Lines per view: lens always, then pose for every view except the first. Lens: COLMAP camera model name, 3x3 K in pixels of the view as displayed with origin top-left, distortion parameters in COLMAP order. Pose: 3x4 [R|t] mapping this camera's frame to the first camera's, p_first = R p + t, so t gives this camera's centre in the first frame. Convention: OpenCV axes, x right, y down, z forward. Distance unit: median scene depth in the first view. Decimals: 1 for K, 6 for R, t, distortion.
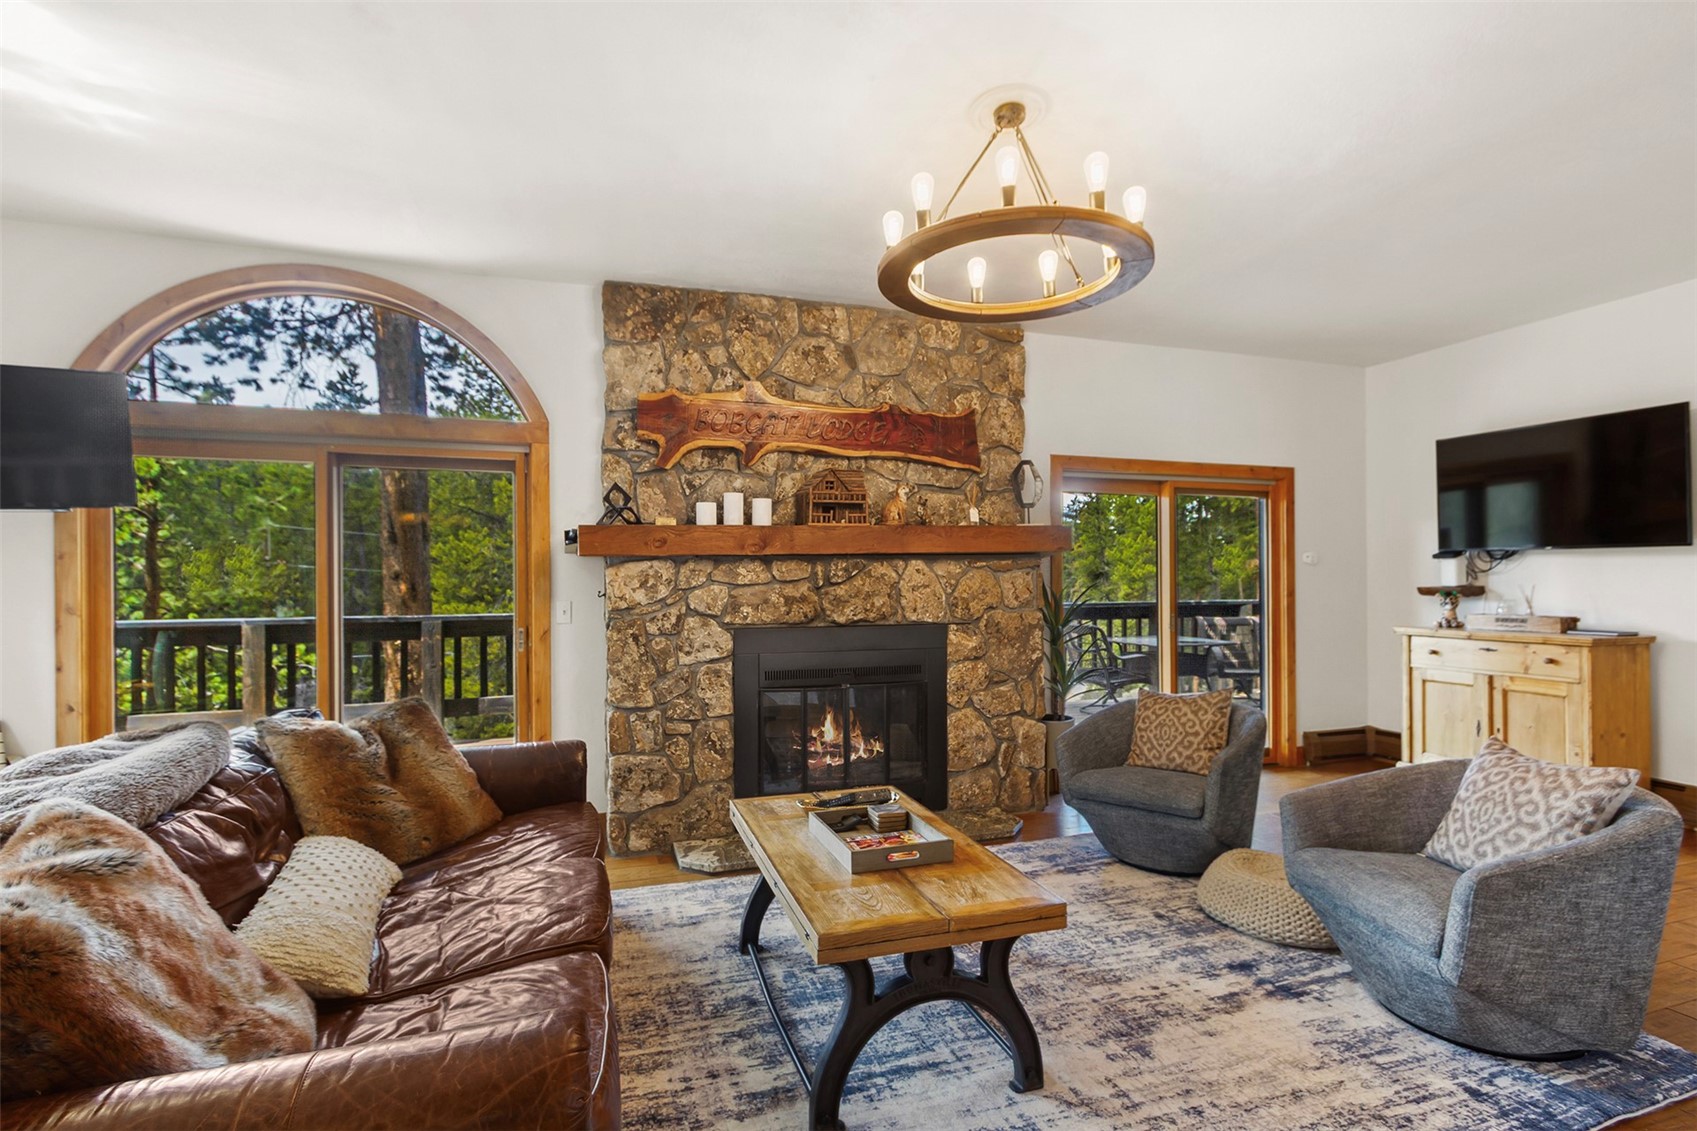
lens RADIAL K [[814.3, 0, 848.5], [0, 814.3, 565.5], [0, 0, 1]] dist [0.002199, -0.000026]
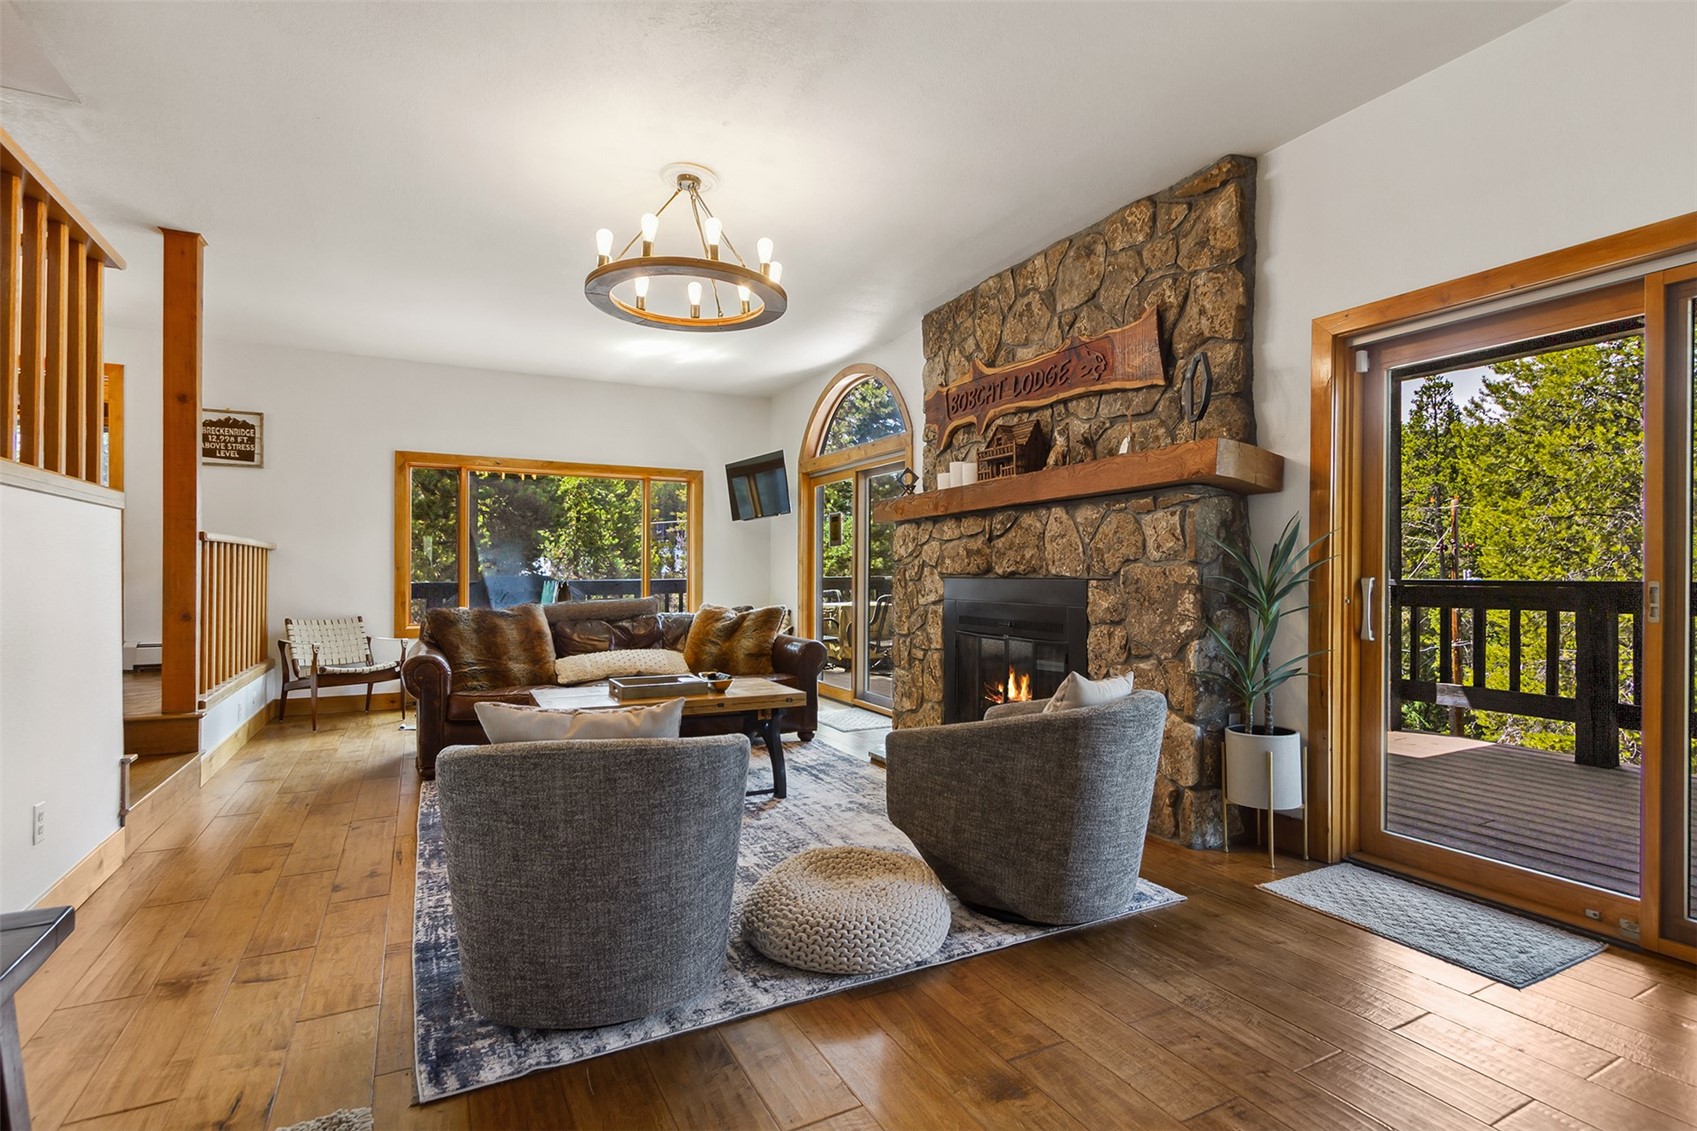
lens RADIAL K [[814.3, 0, 848.5], [0, 814.3, 565.5], [0, 0, 1]] dist [0.002199, -0.000026]
pose [[0.151482, -0.005551, -0.988444, 0.978959], [0.011754, 0.999924, -0.003814, 0.060884], [0.988390, -0.011040, 0.151535, 0.659608]]
